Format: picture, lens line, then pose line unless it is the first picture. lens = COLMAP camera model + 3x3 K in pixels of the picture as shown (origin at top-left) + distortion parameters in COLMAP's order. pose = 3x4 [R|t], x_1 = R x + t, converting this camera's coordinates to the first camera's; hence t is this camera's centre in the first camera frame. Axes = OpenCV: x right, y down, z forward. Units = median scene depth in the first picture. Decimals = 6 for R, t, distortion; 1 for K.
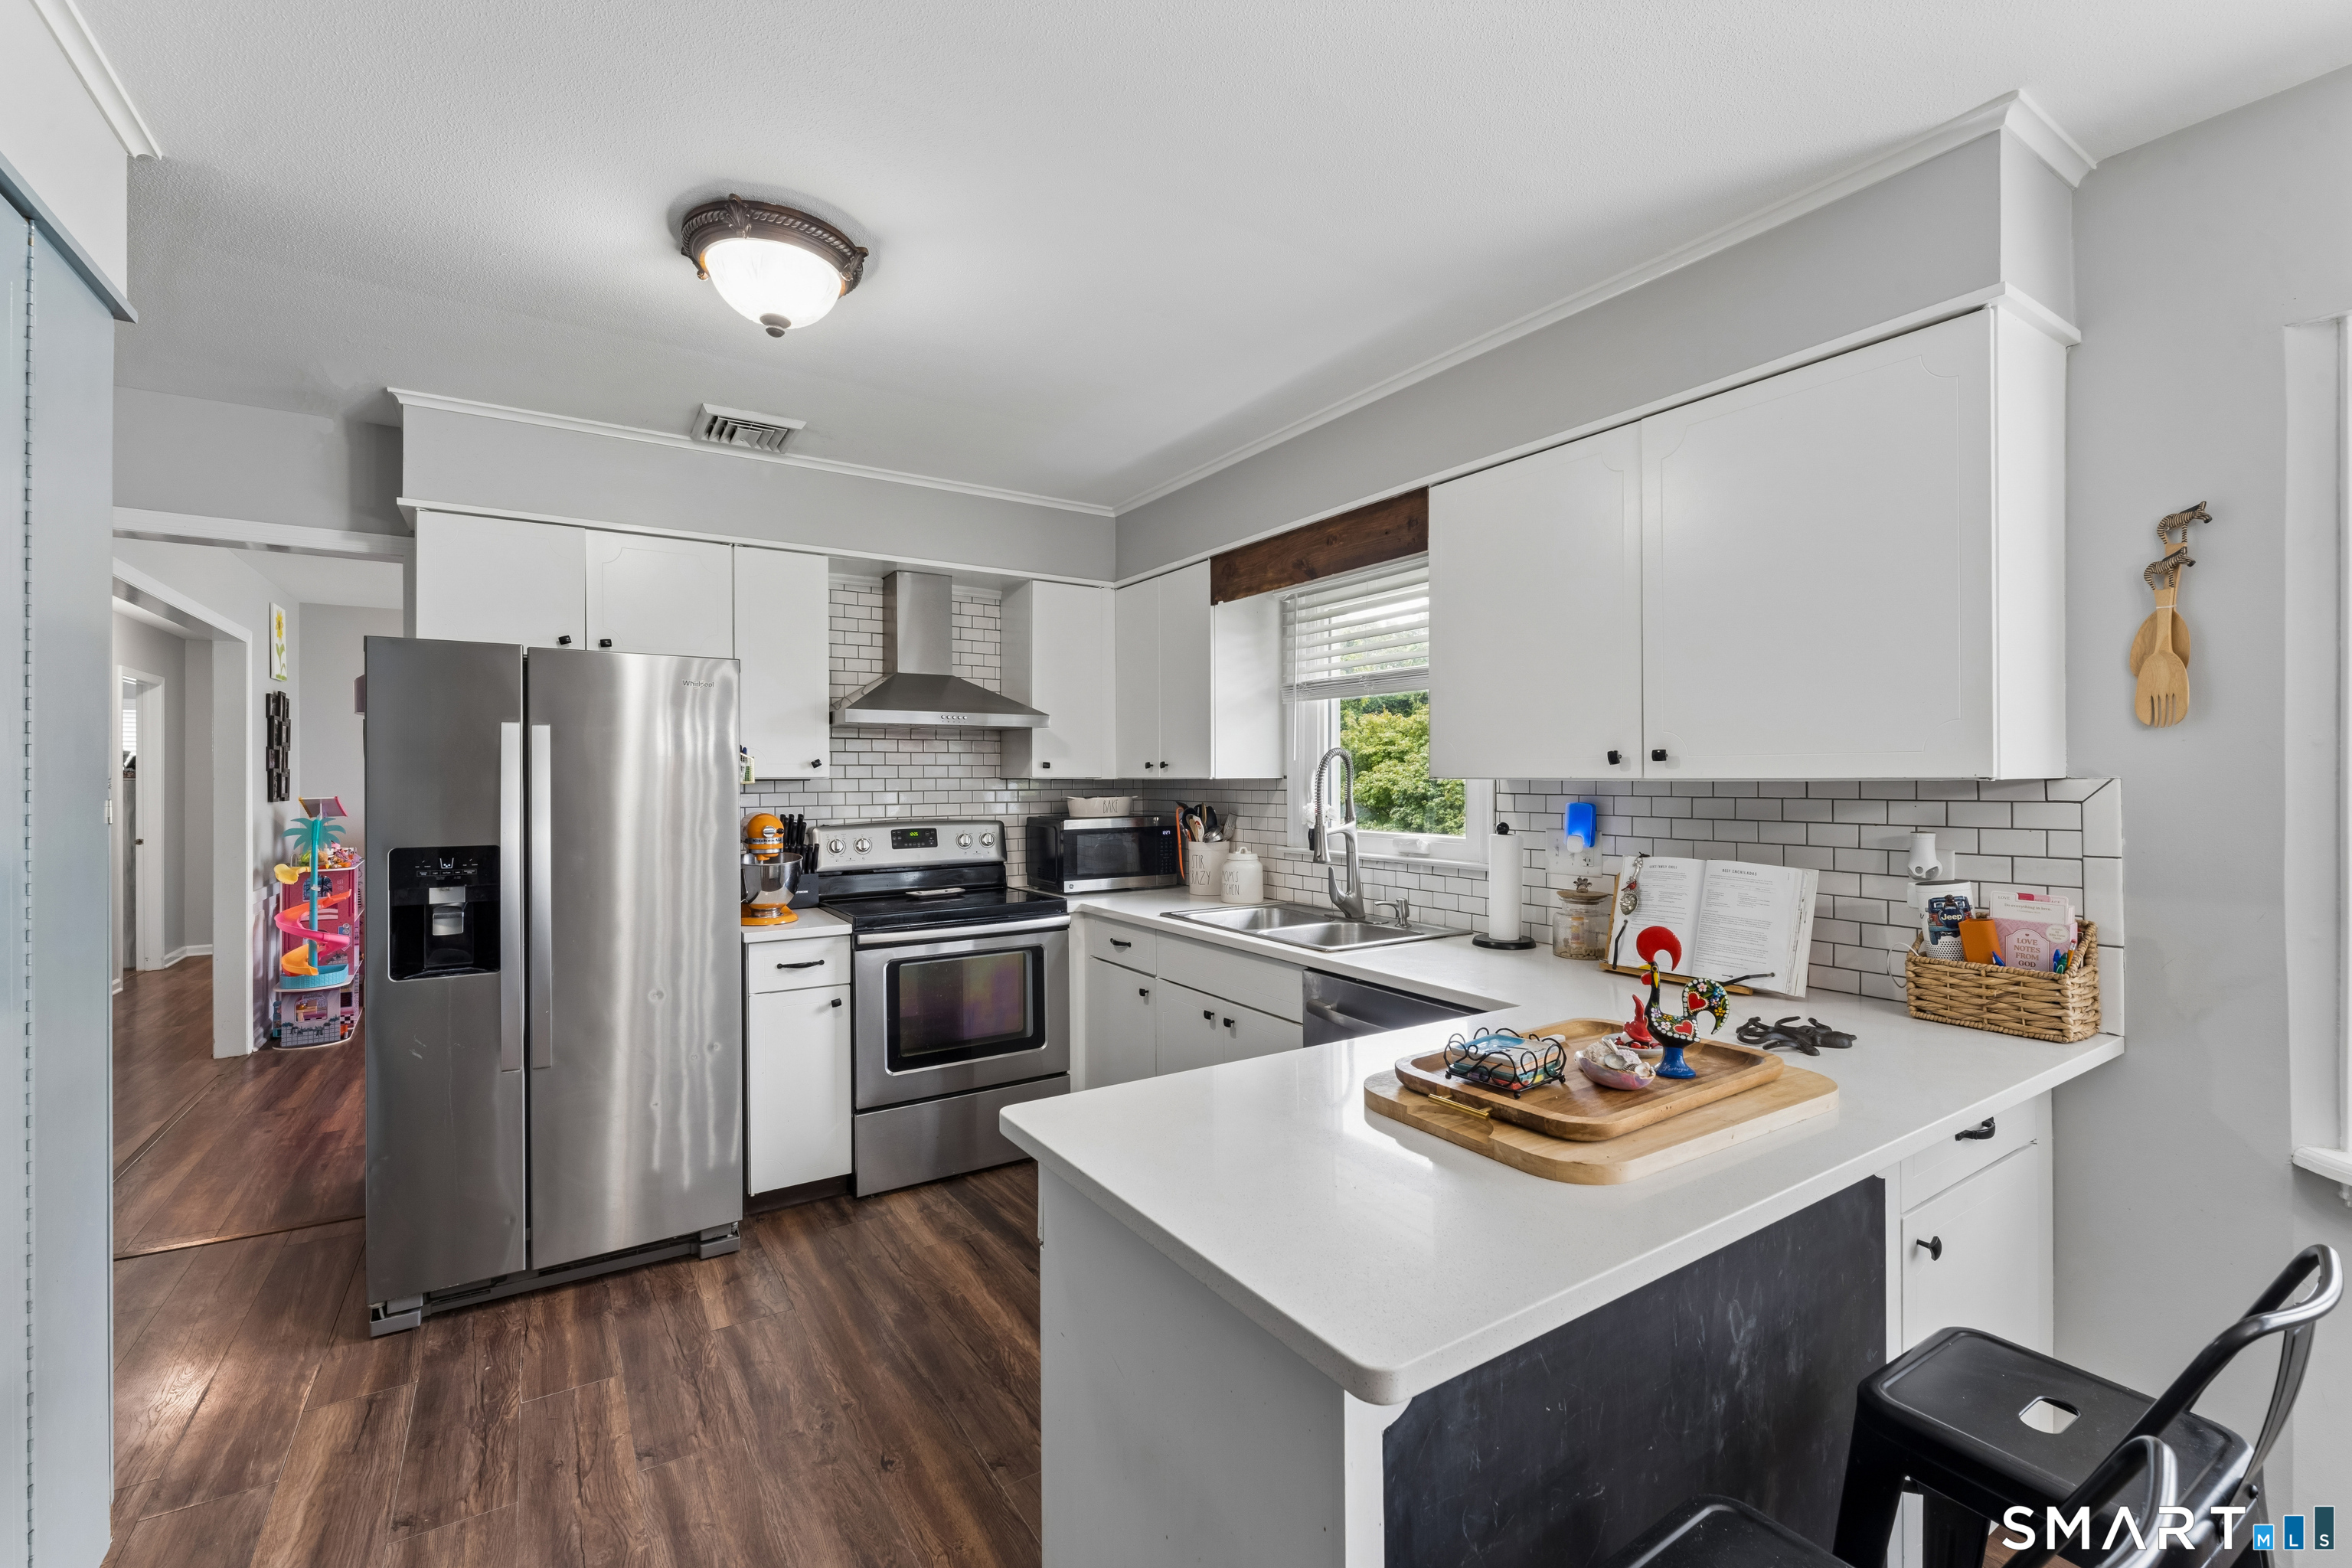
lens RADIAL K [[989.9, 0, 1176.1], [0, 989.9, 781.9], [0, 0, 1]] dist [-0.001639, -0.001915]
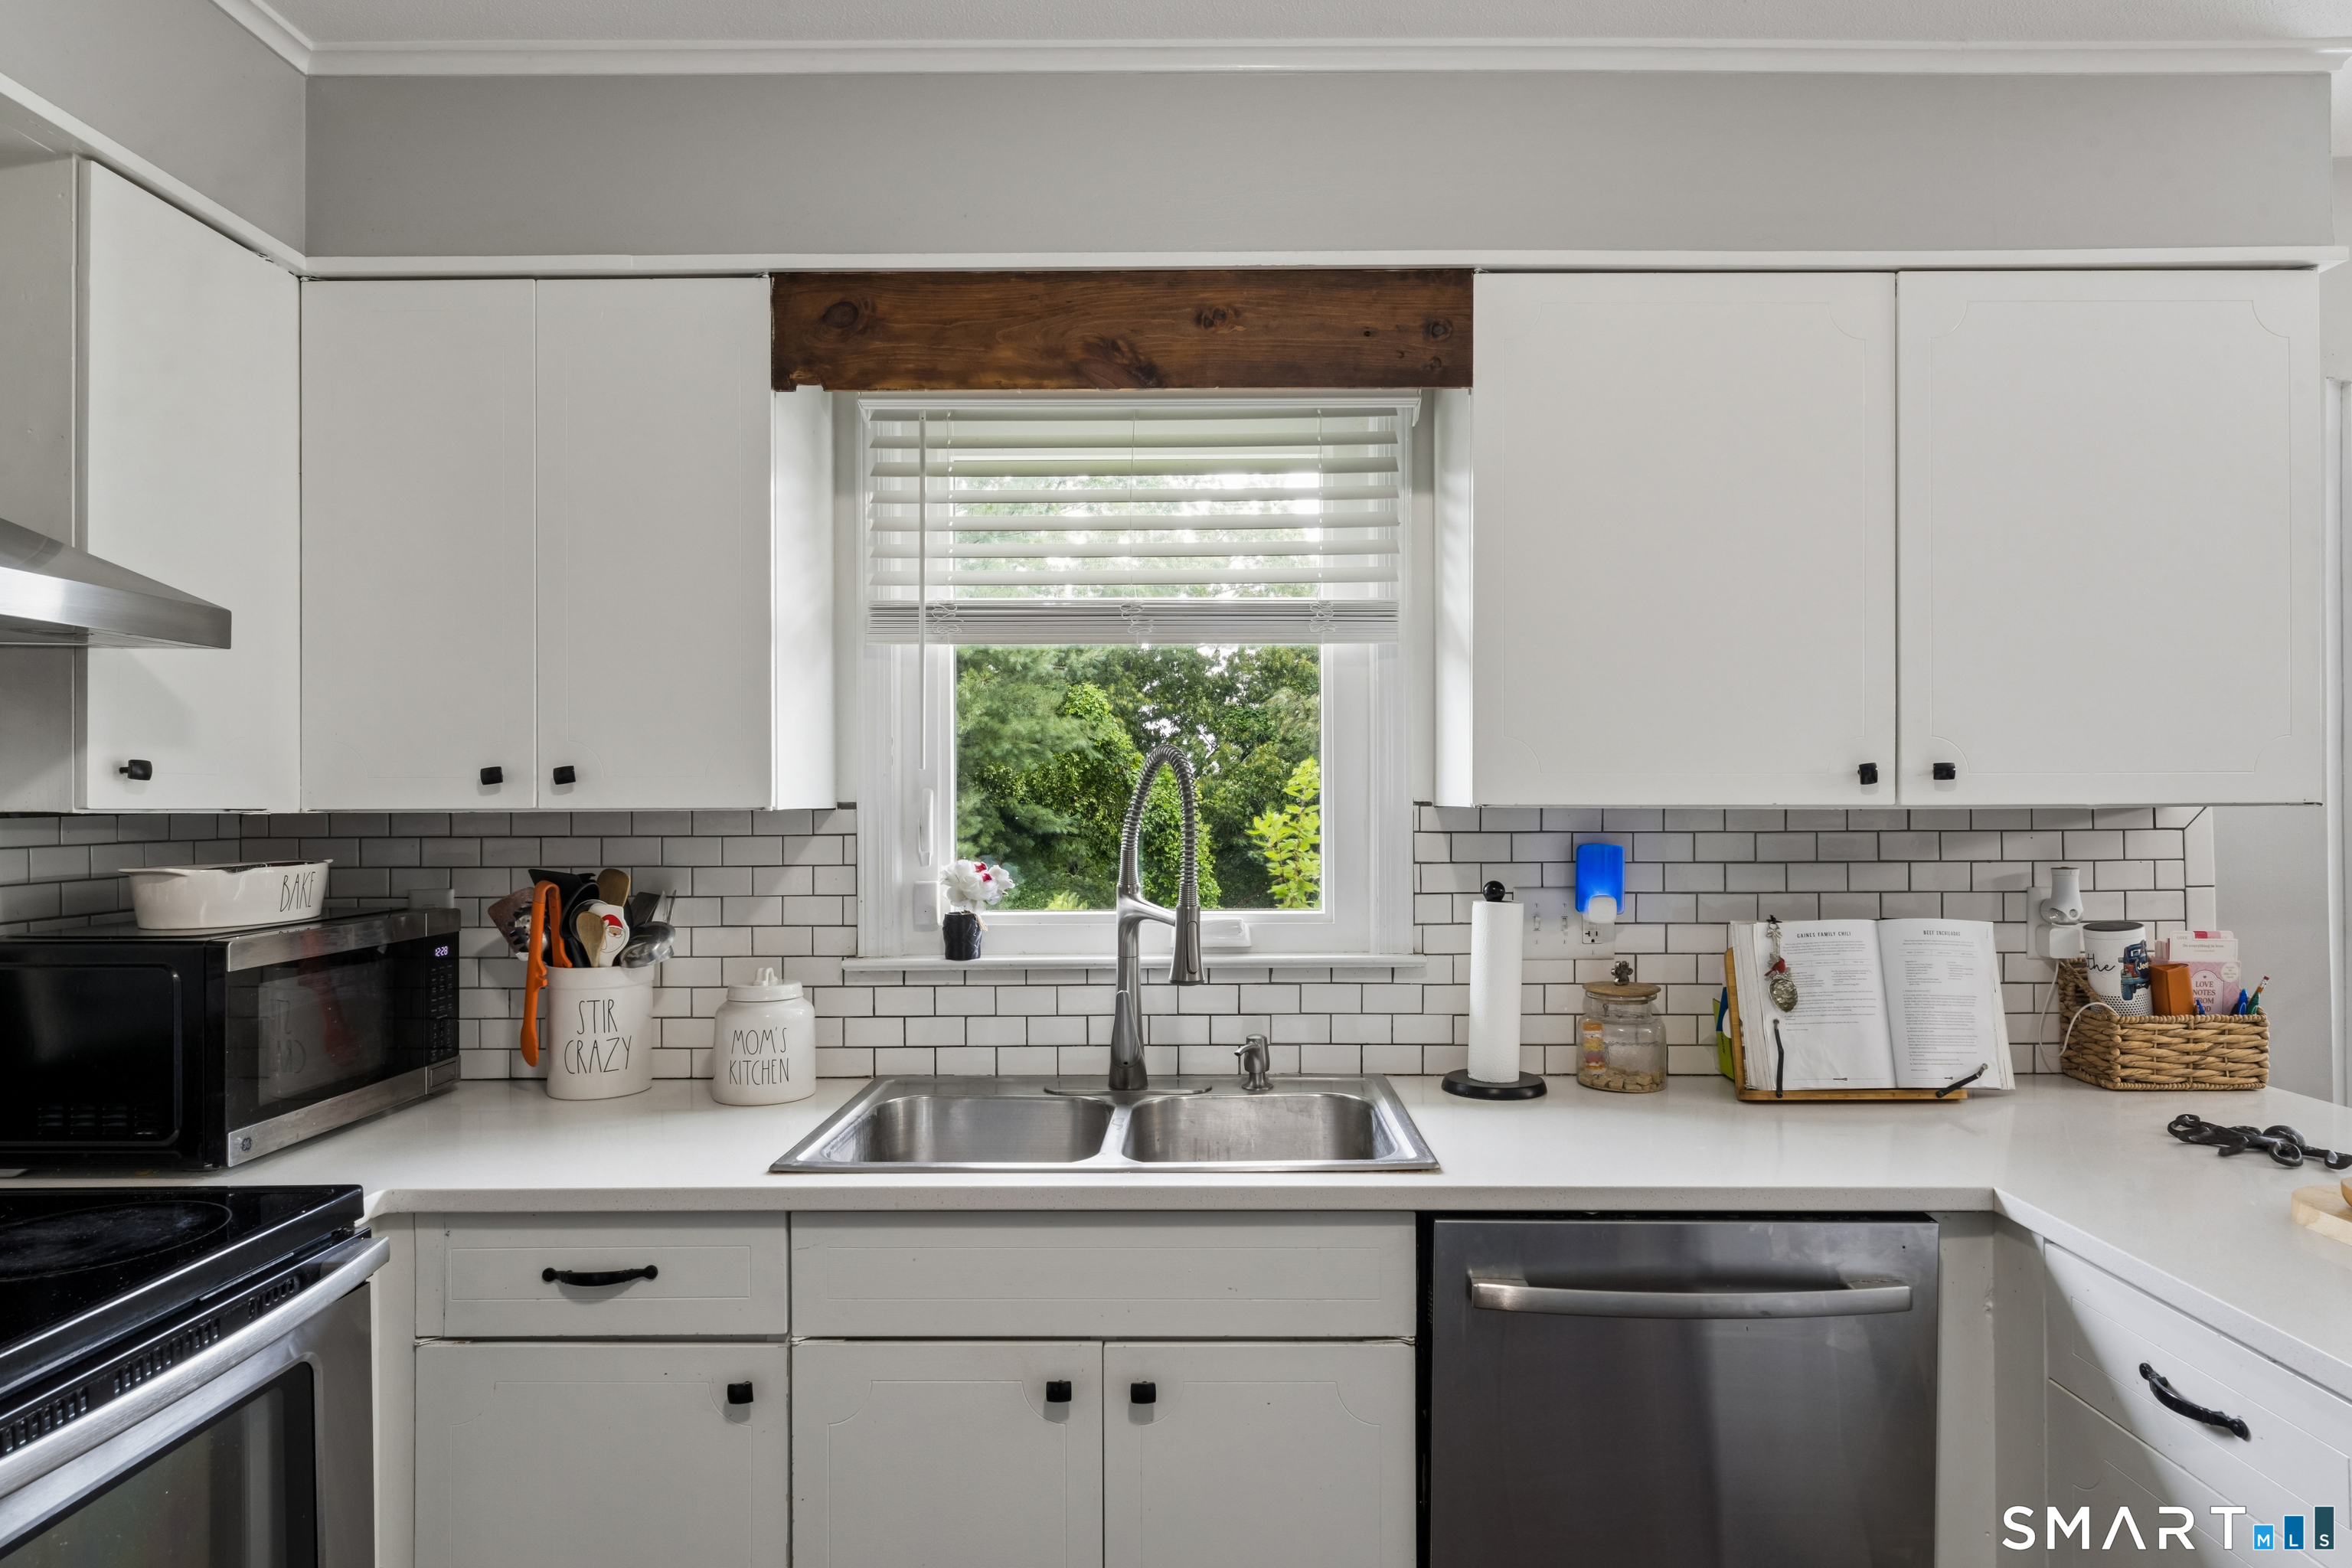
lens RADIAL K [[1363.3, 0, 1208.3], [0, 1363.3, 797.9], [0, 0, 1]] dist [0.000381, -0.001055]
pose [[0.546013, 0.002675, 0.837772, -0.370144], [0.006843, 0.999947, -0.007653, -0.002990], [-0.837749, 0.009912, 0.545966, 0.587073]]
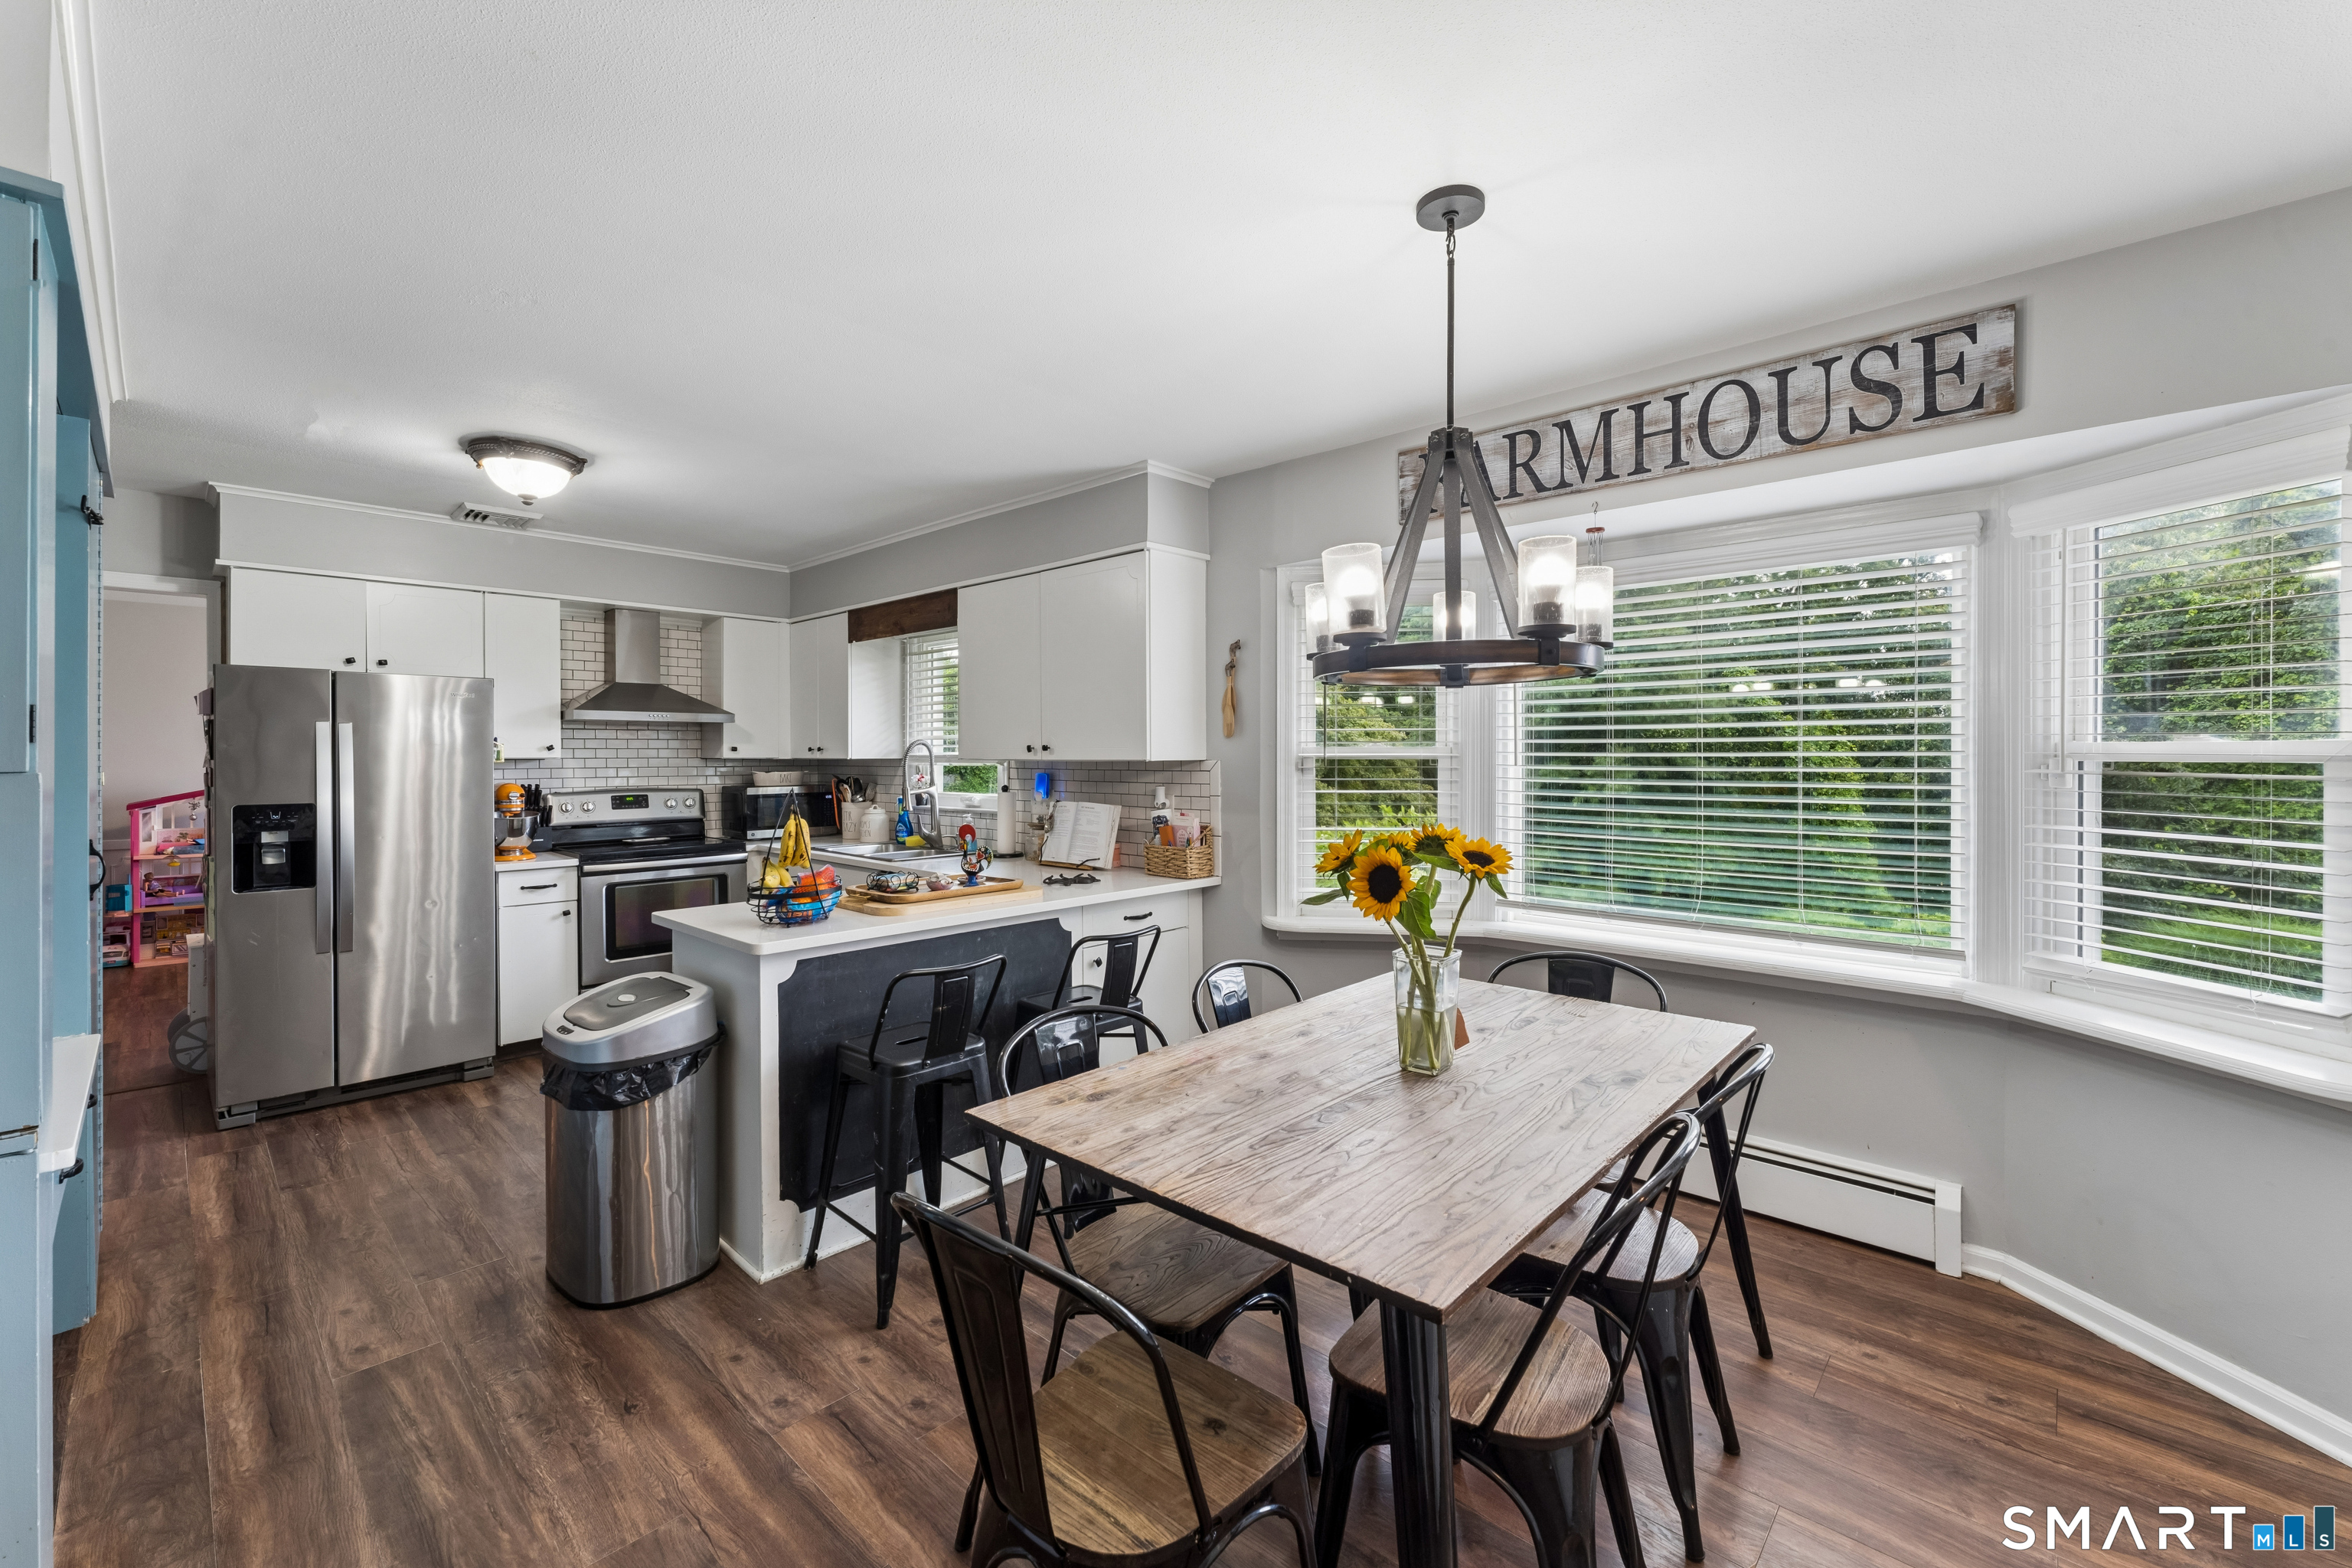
lens RADIAL K [[951.9, 0, 1184.4], [0, 951.9, 762.1], [0, 0, 1]] dist [-0.003012, -0.000630]
pose [[0.969856, -0.000131, 0.243680, 0.192790], [-0.000526, 0.999996, 0.002633, -0.002554], [-0.243680, -0.002682, 0.969852, -0.563475]]
